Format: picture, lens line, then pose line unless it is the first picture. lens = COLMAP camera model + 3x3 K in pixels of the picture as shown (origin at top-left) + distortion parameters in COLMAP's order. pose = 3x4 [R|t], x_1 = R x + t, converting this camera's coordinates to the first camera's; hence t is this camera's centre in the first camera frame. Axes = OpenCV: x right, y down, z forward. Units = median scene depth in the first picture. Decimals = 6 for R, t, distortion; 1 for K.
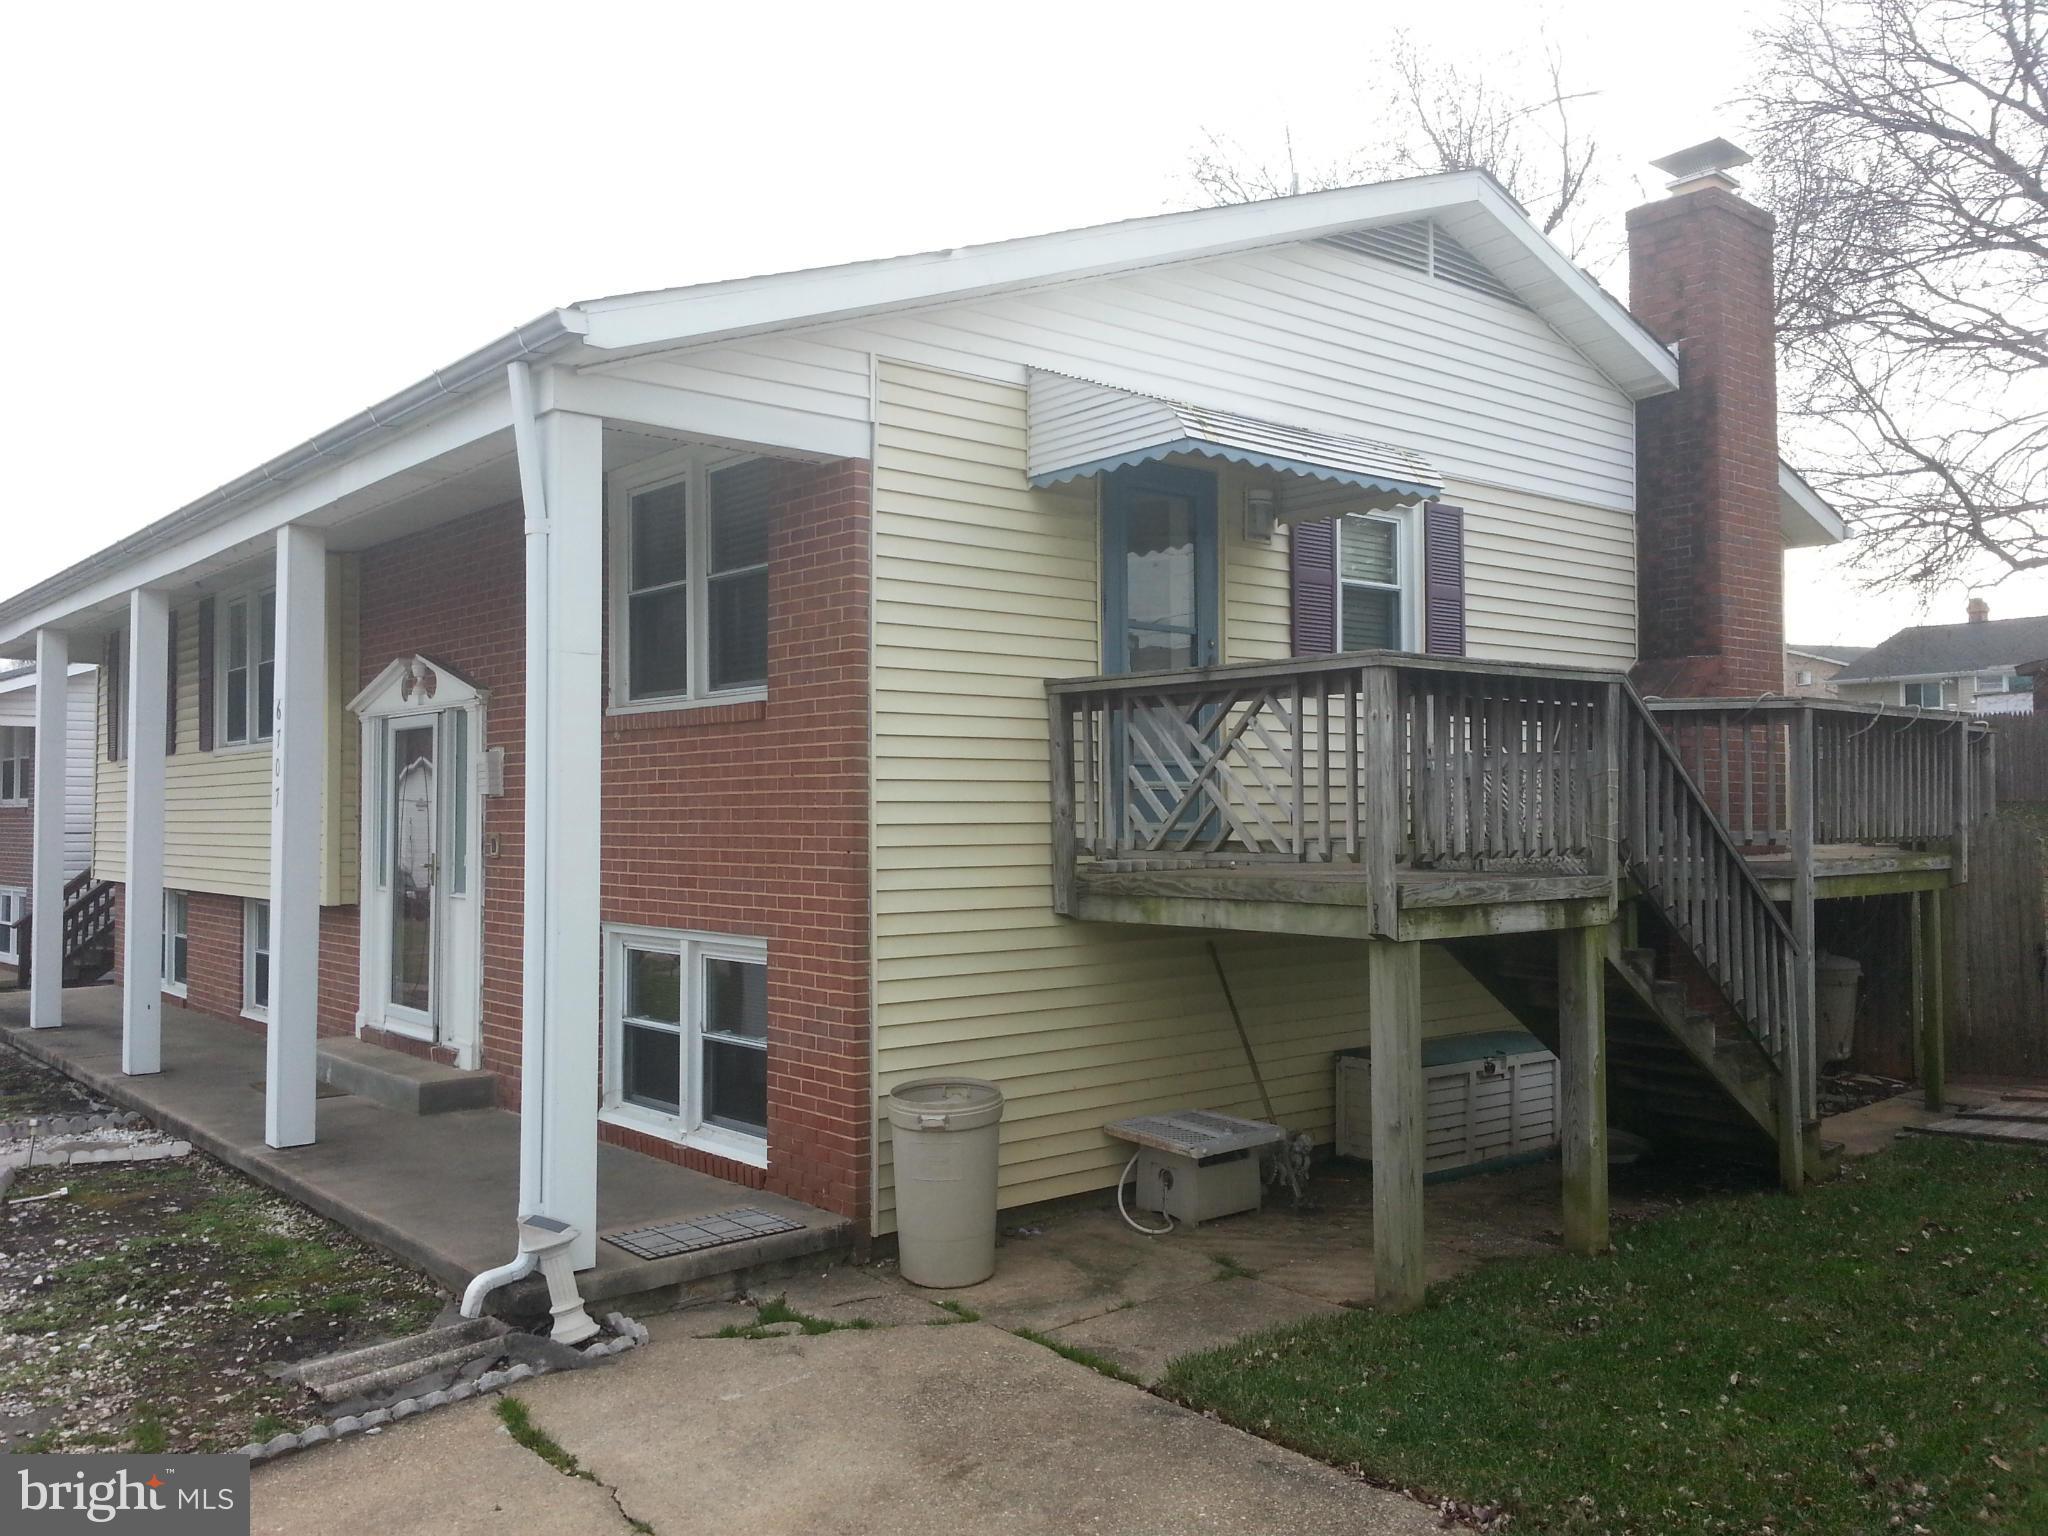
lens RADIAL K [[1724.2, 0, 1024.0], [0, 1724.2, 768.0], [0, 0, 1]] dist [0.006480, 0.000404]
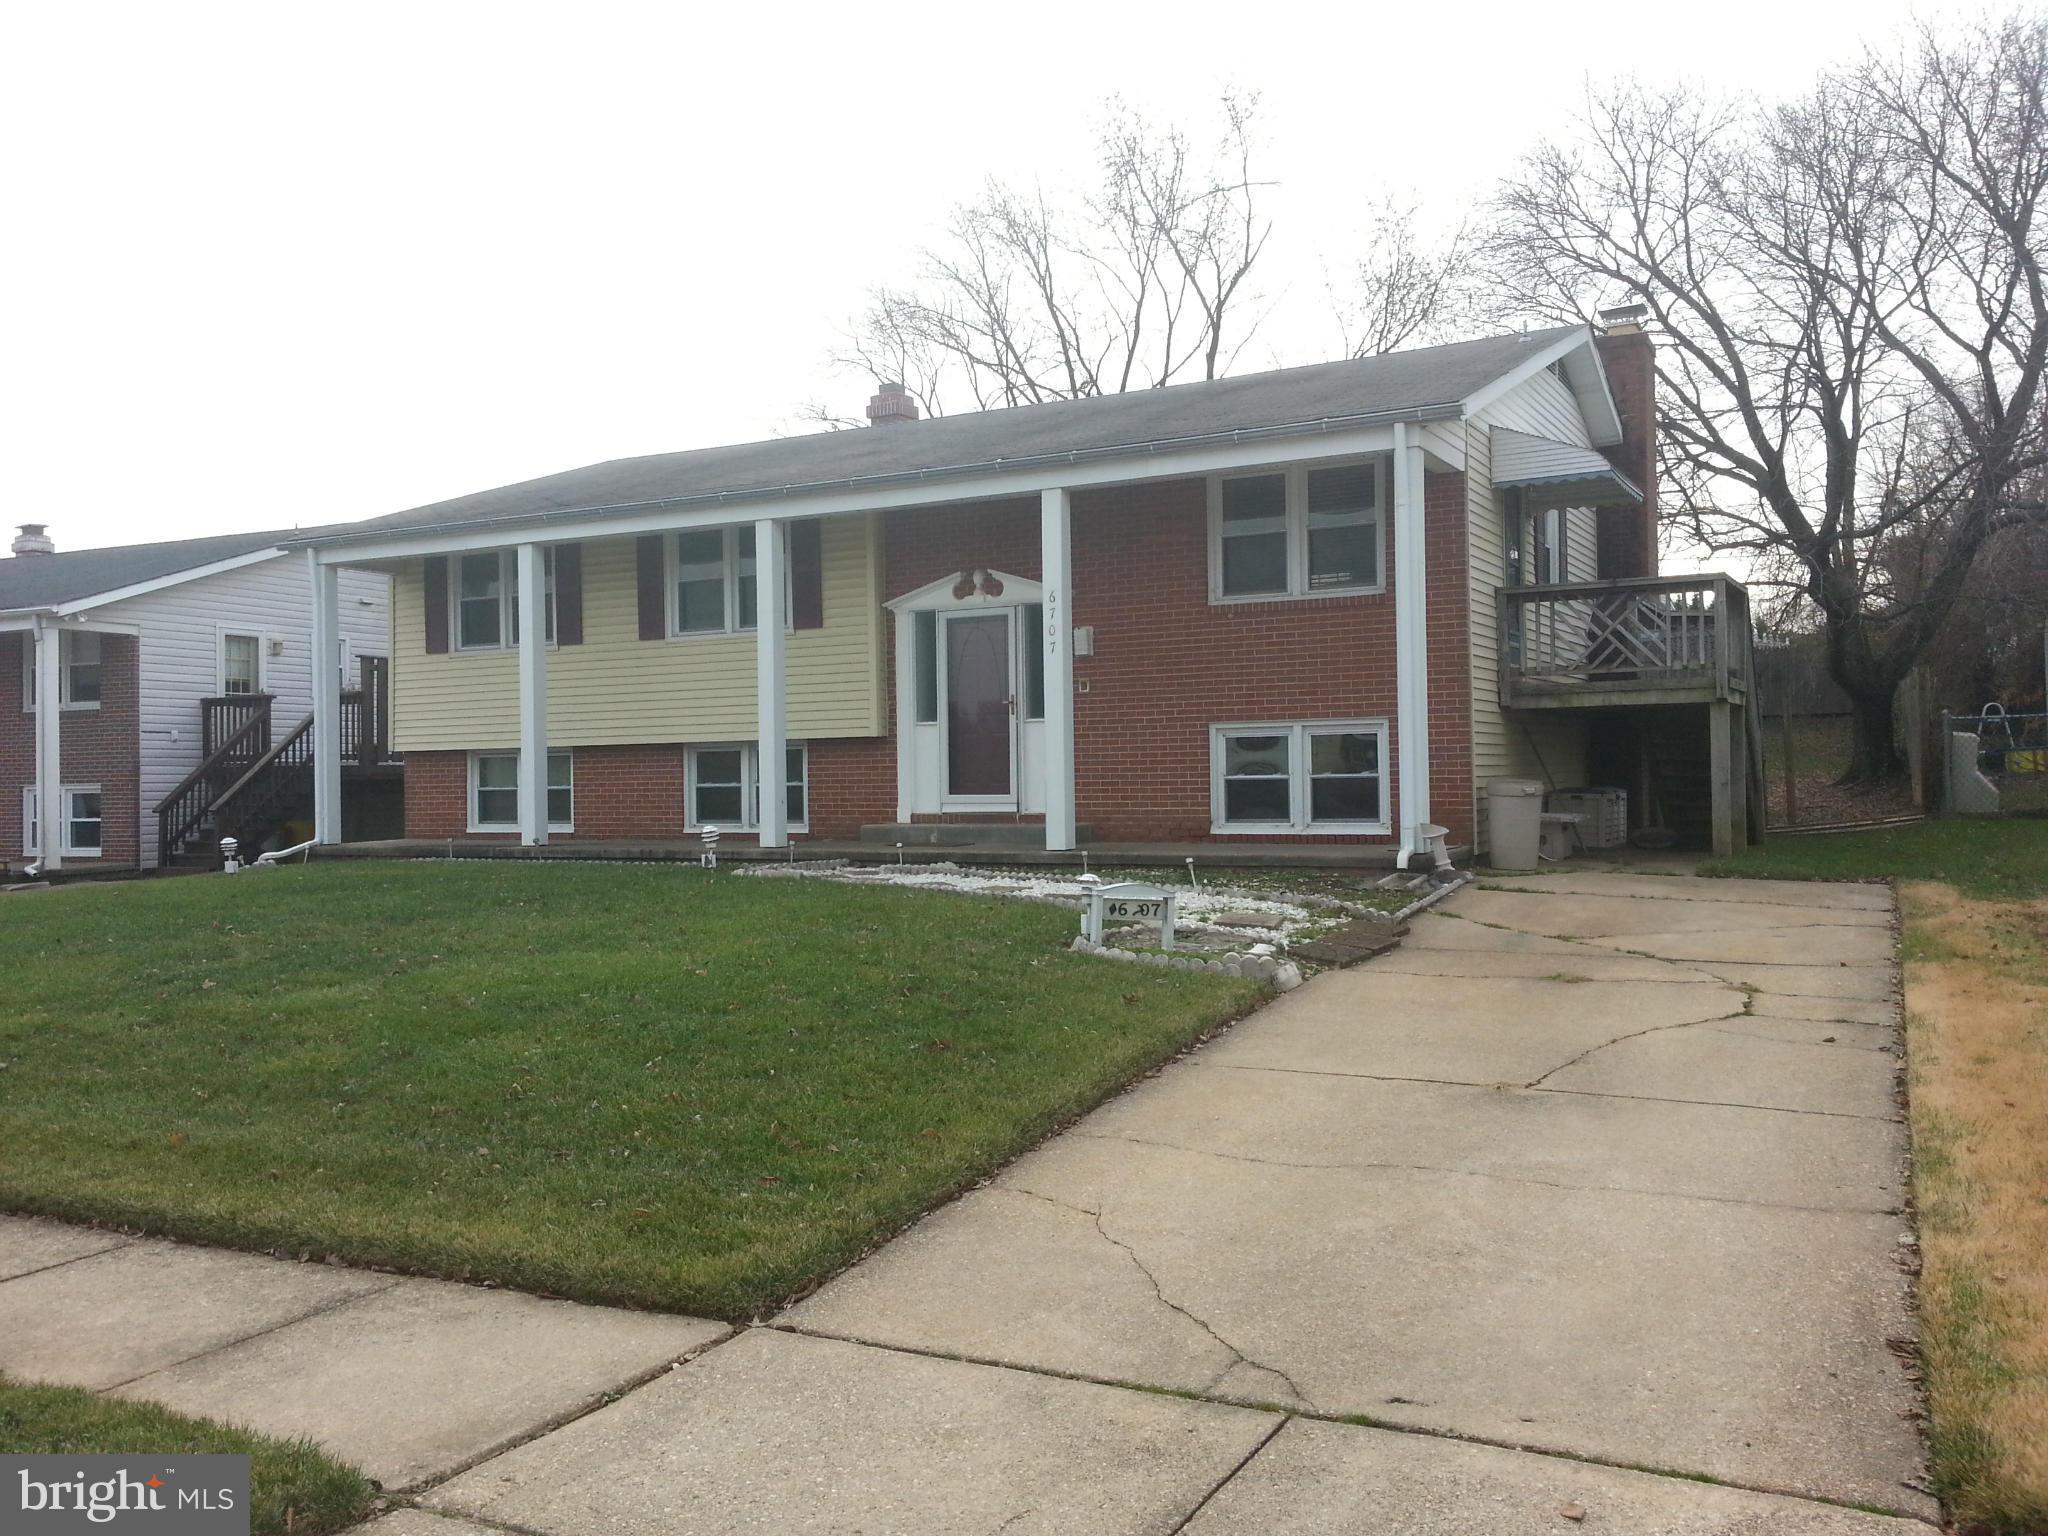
lens RADIAL K [[1724.2, 0, 1024.0], [0, 1724.2, 768.0], [0, 0, 1]] dist [0.006480, 0.000404]
pose [[0.933003, -0.009289, 0.359747, -1.117287], [0.002129, 0.999792, 0.020294, 0.105765], [-0.359861, -0.018168, 0.932829, -0.603514]]
